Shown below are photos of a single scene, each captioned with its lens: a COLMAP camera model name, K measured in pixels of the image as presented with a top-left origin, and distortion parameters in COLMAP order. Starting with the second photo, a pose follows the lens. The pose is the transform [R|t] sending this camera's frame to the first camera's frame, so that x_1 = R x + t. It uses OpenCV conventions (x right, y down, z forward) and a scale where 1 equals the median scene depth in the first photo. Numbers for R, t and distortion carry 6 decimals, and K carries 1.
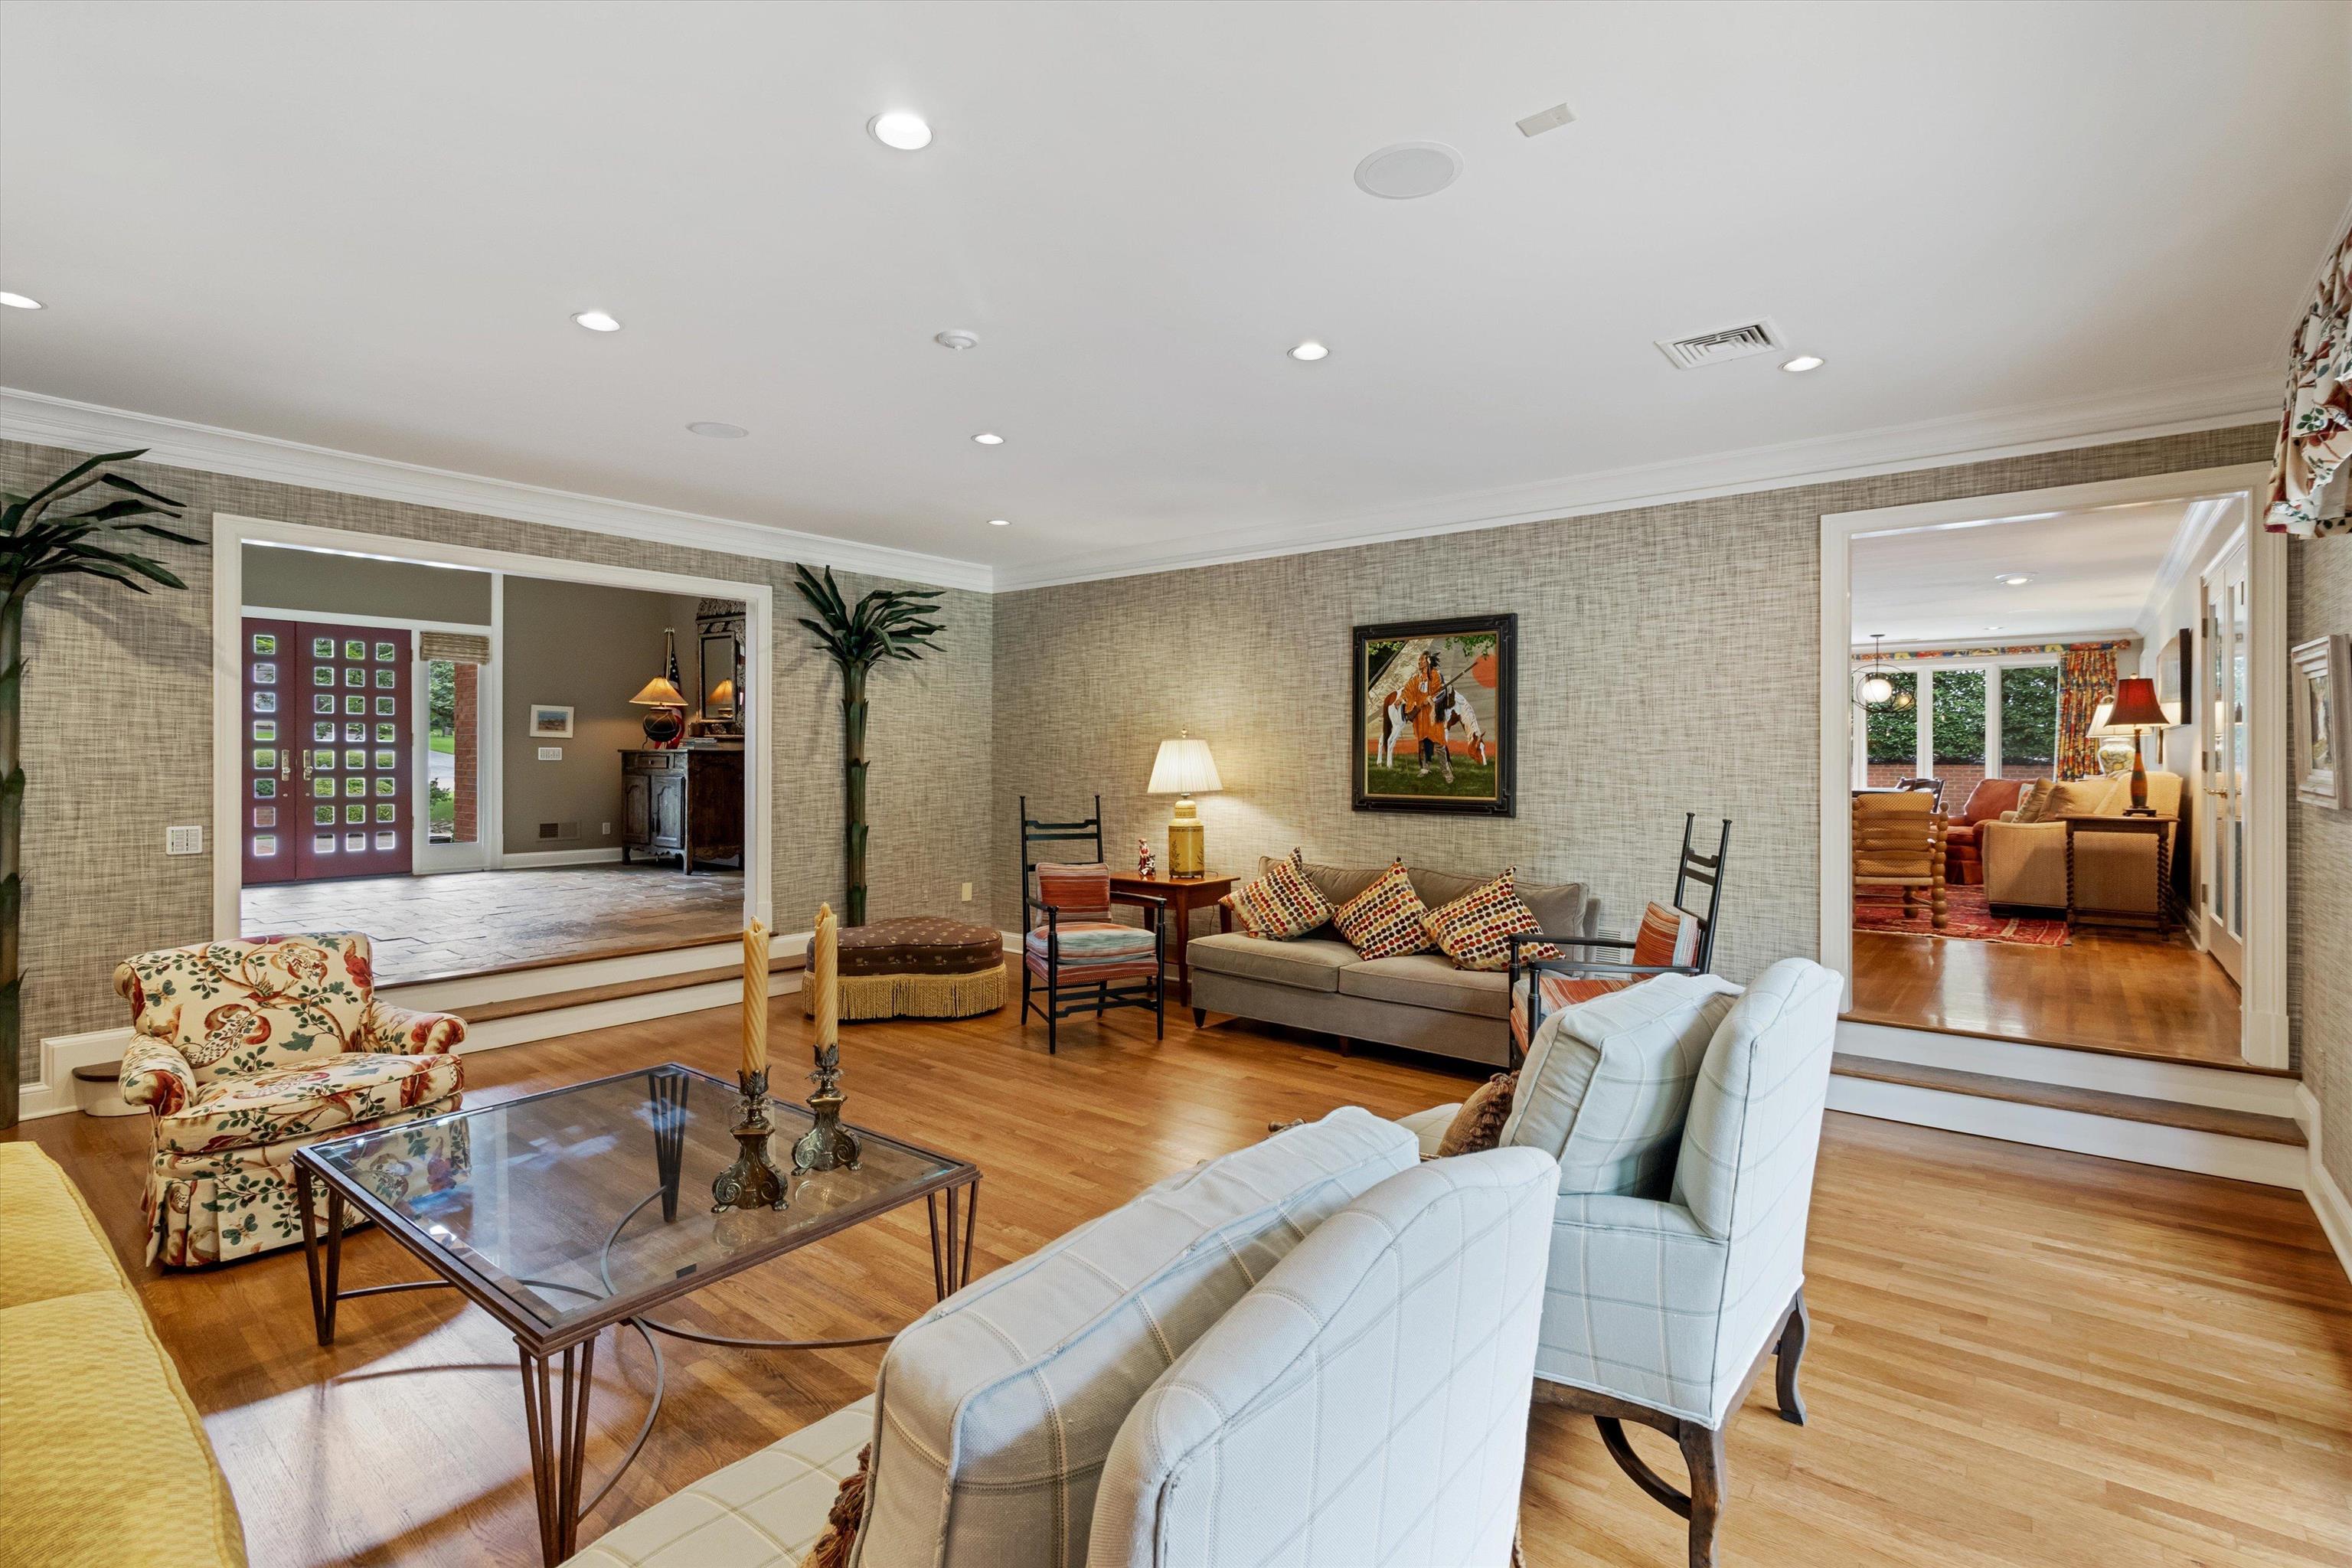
lens RADIAL K [[1083.8, 0, 1170.8], [0, 1083.8, 766.9], [0, 0, 1]] dist [-0.000938, -0.000043]
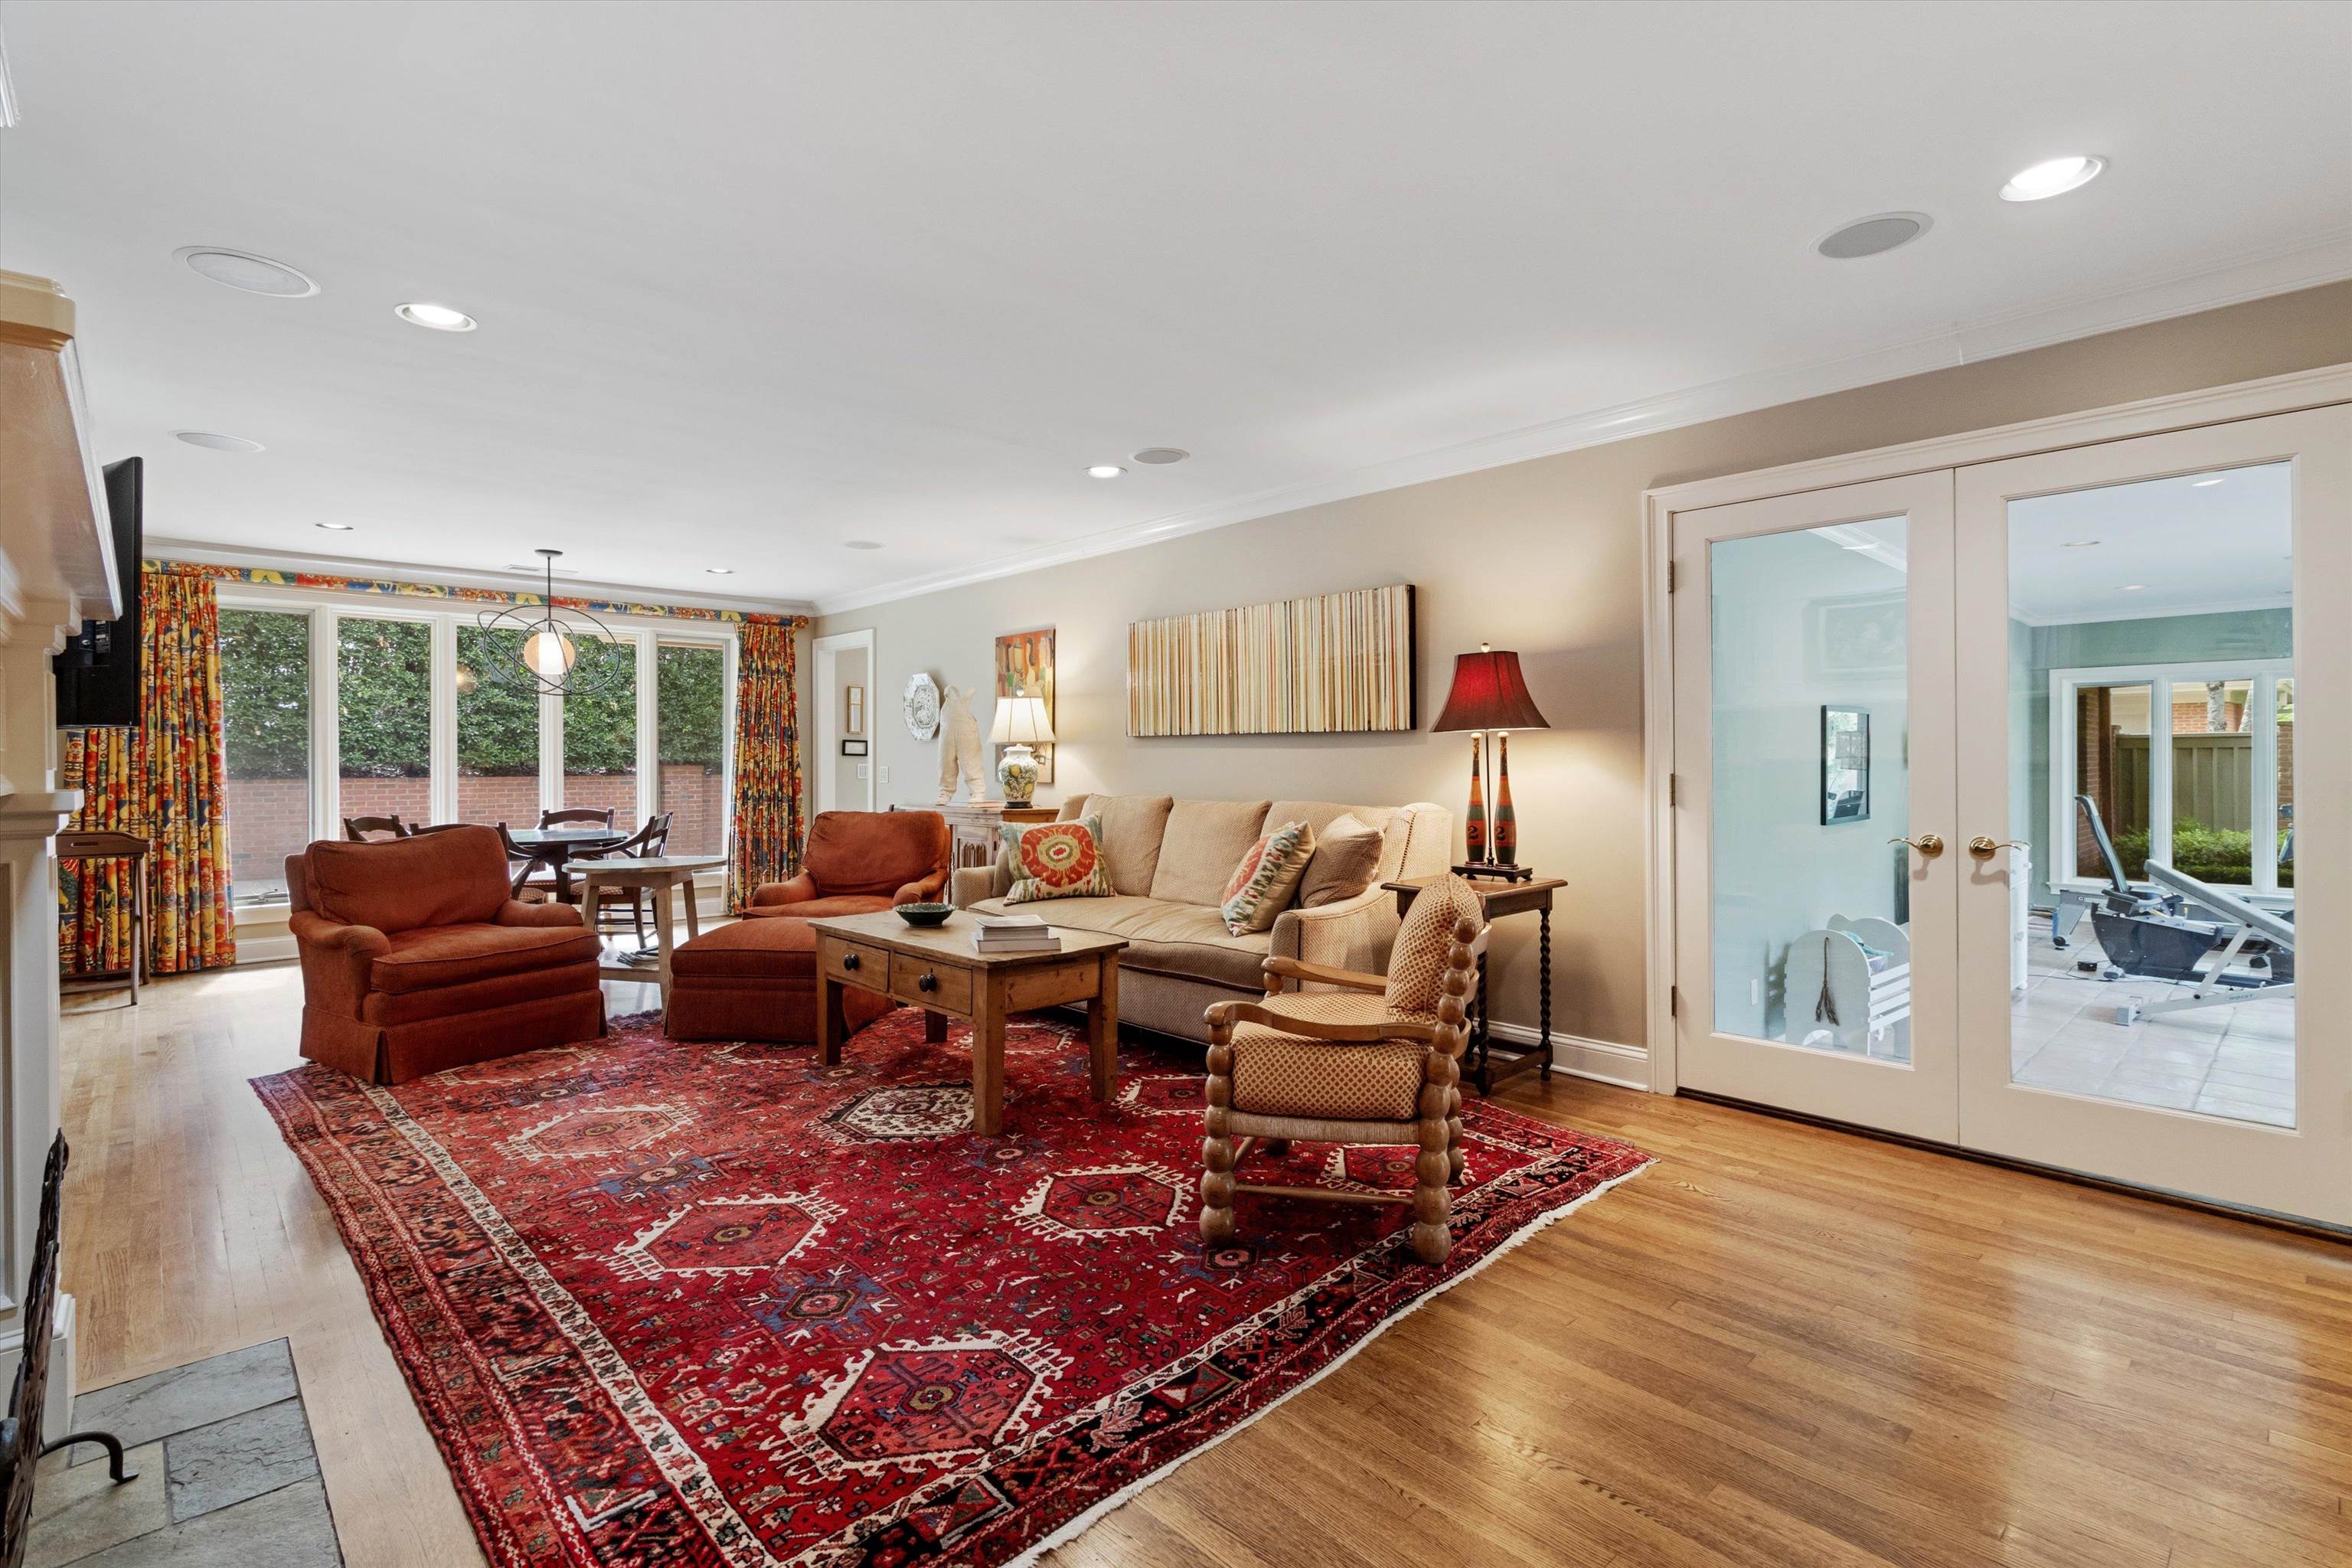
lens RADIAL K [[1083.8, 0, 1171.2], [0, 1083.8, 765.8], [0, 0, 1]] dist [-0.000938, -0.000043]
pose [[0.138668, -0.009051, 0.990298, 0.155590], [0.012596, 0.999893, 0.007375, -0.014165], [-0.990259, 0.011451, 0.138767, 0.622431]]
